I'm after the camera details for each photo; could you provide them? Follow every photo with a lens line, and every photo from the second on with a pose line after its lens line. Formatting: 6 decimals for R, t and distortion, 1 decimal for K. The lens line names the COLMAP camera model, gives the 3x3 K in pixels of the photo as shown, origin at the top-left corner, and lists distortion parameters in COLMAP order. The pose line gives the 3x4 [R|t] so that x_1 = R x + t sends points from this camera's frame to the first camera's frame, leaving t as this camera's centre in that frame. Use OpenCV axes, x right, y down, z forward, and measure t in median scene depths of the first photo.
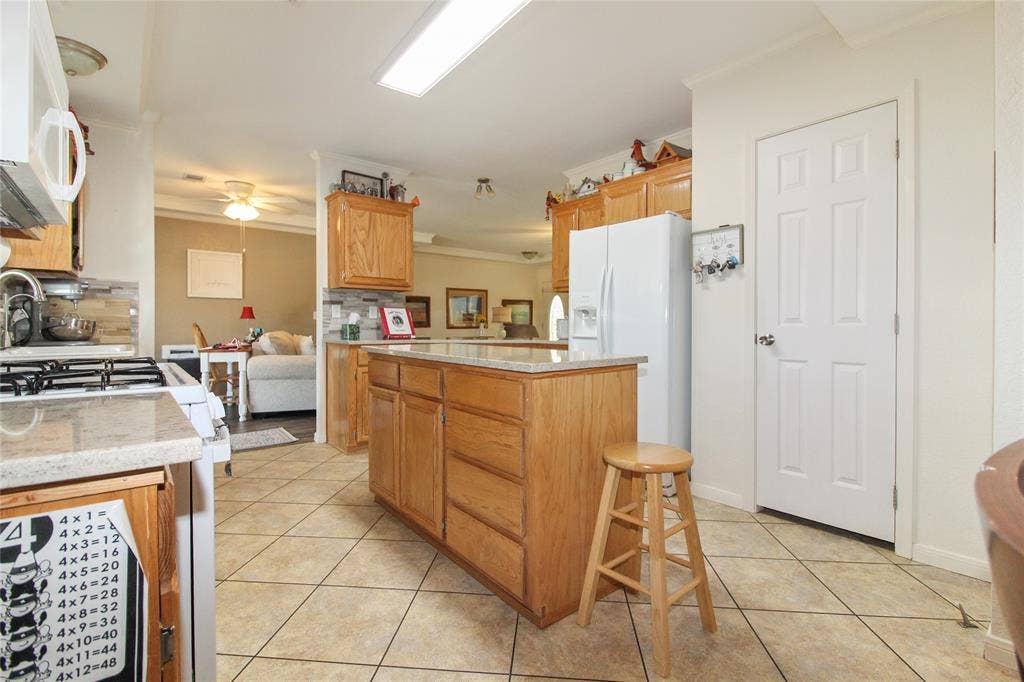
lens RADIAL K [[462.7, 0, 509.1], [0, 462.7, 334.5], [0, 0, 1]] dist [0.000170, 0.000038]
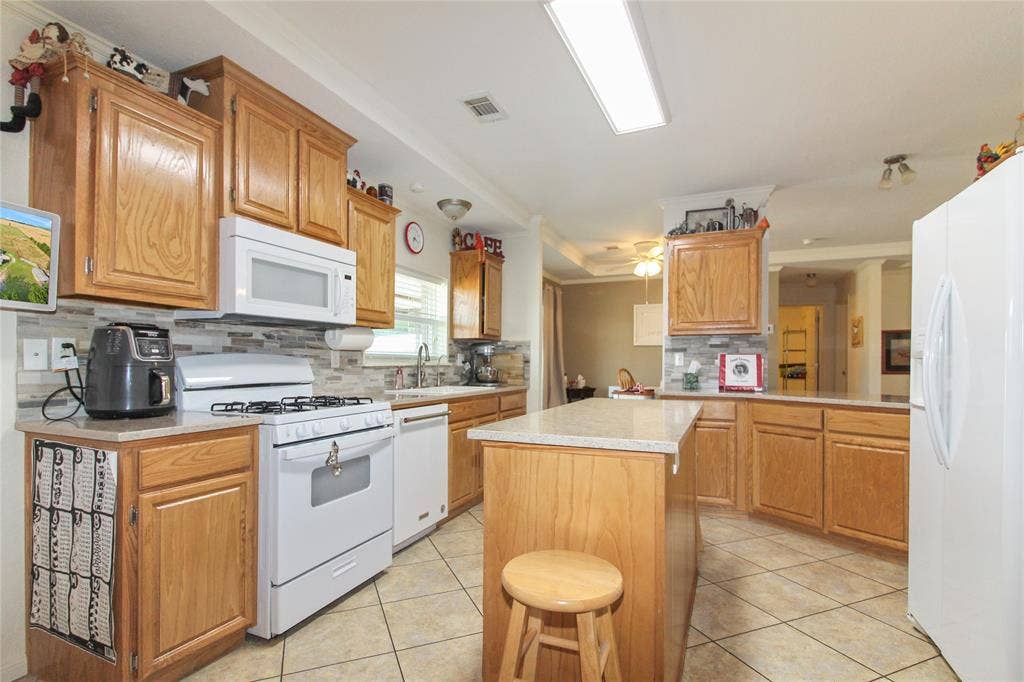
lens RADIAL K [[483.4, 0, 504.9], [0, 483.4, 360.6], [0, 0, 1]] dist [0.009772, -0.007052]
pose [[0.459884, -0.007017, -0.887951, 0.365782], [-0.019031, 0.999661, -0.017757, -0.023547], [0.887775, 0.025065, 0.459595, 0.224388]]
